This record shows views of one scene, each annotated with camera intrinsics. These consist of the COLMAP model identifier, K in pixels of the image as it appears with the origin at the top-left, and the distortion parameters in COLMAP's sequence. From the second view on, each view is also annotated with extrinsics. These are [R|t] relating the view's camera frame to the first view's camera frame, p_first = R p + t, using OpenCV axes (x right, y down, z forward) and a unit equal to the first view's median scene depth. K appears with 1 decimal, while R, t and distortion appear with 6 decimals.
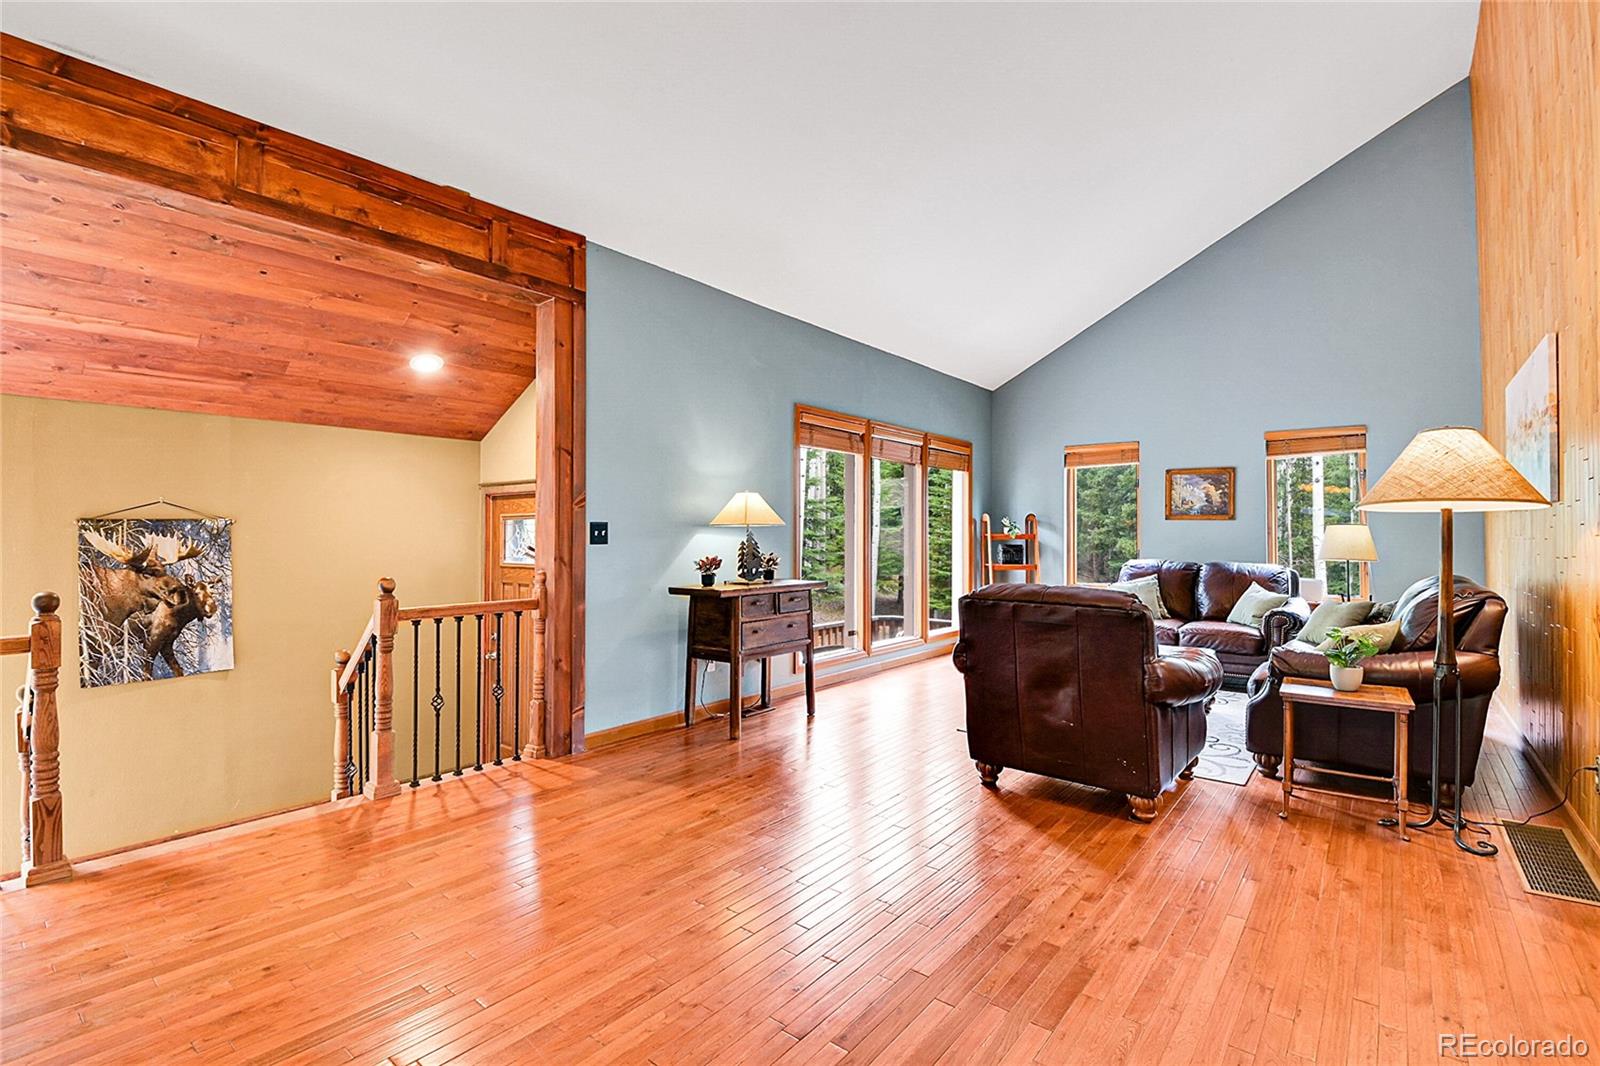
lens RADIAL K [[731.4, 0, 836.9], [0, 731.4, 514.9], [0, 0, 1]] dist [-0.020353, -0.003912]
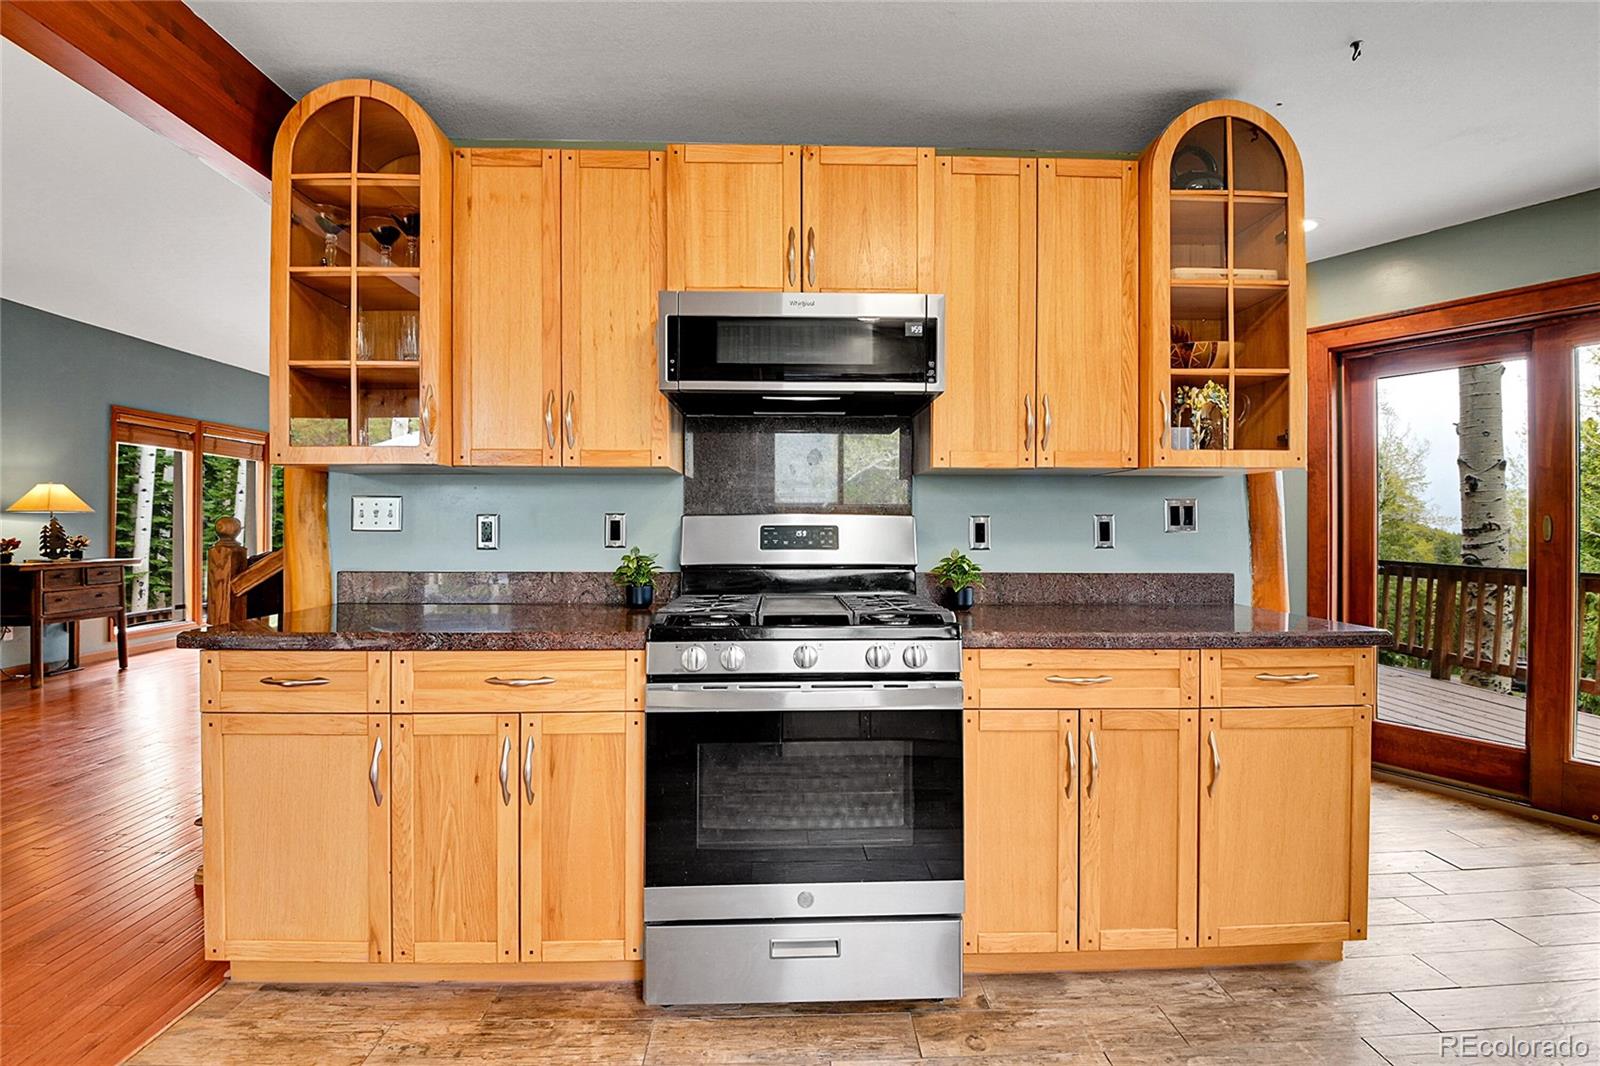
lens RADIAL K [[731.4, 0, 833.5], [0, 731.4, 521.7], [0, 0, 1]] dist [-0.020353, -0.003912]
pose [[0.763303, 0.005503, 0.646017, 0.097995], [-0.019620, 0.999700, 0.014666, -0.010893], [-0.645743, -0.023869, 0.763182, -0.657222]]
